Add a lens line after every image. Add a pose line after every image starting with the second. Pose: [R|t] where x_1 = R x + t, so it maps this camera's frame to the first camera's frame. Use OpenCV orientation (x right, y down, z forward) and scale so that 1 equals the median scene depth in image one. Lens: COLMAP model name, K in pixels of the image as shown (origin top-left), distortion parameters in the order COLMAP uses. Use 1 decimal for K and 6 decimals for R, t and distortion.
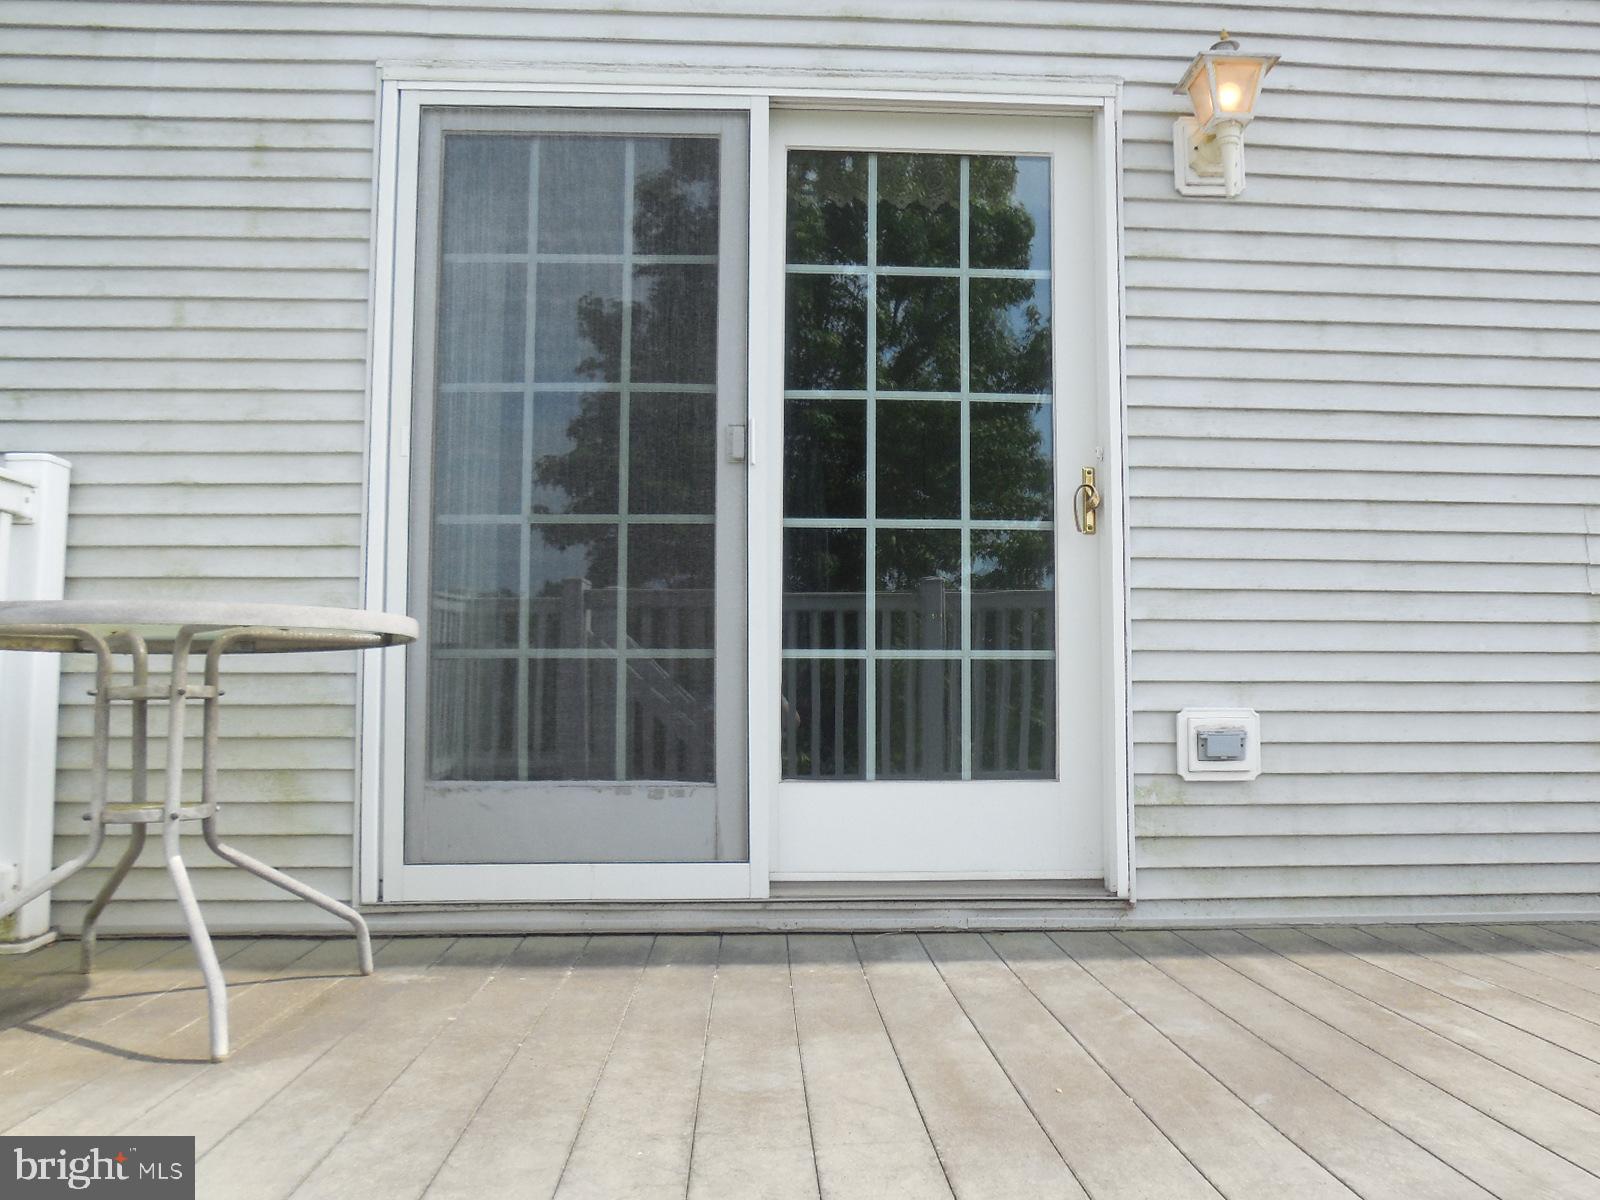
lens RADIAL K [[1268.2, 0, 800.0], [0, 1268.2, 600.0], [0, 0, 1]] dist [-0.030757, 0.011938]
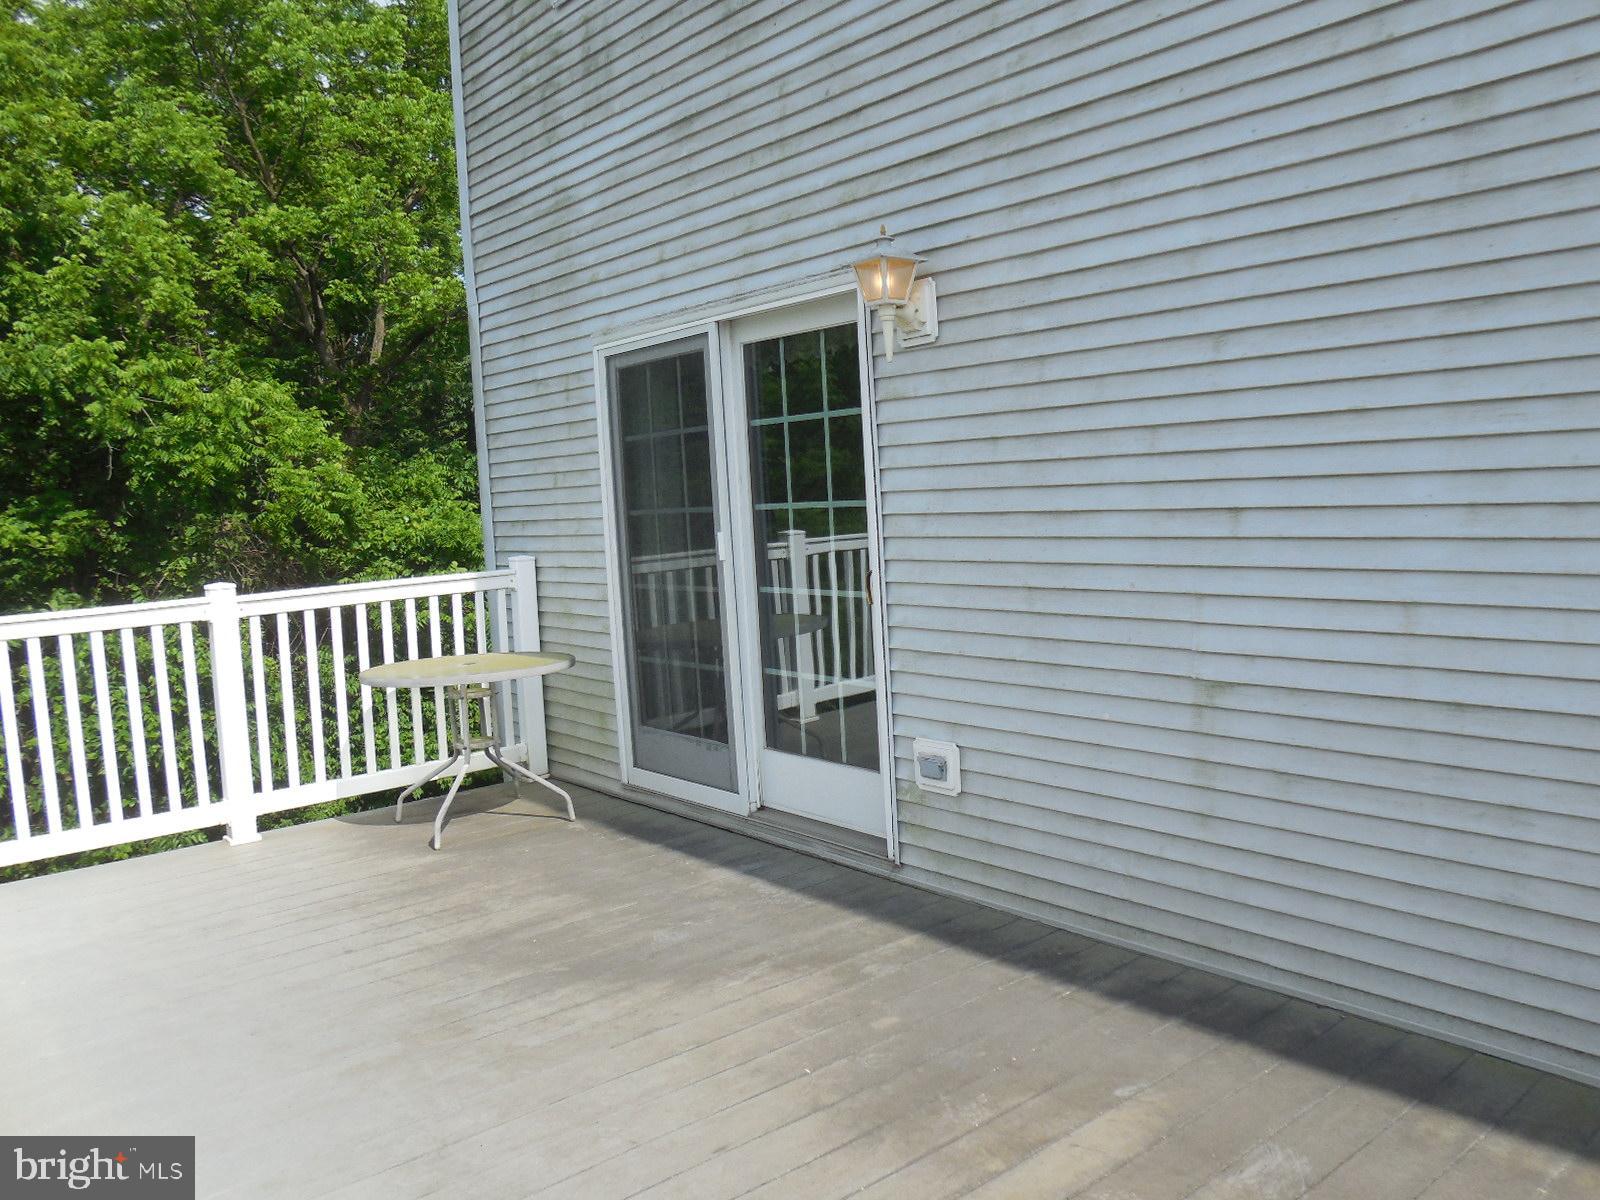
lens RADIAL K [[1268.2, 0, 800.0], [0, 1268.2, 600.0], [0, 0, 1]] dist [-0.030757, 0.011938]
pose [[0.581467, 0.040126, -0.812580, 1.379905], [0.113203, 0.985077, 0.129649, -0.261526], [0.805656, -0.167373, 0.568248, 0.142716]]
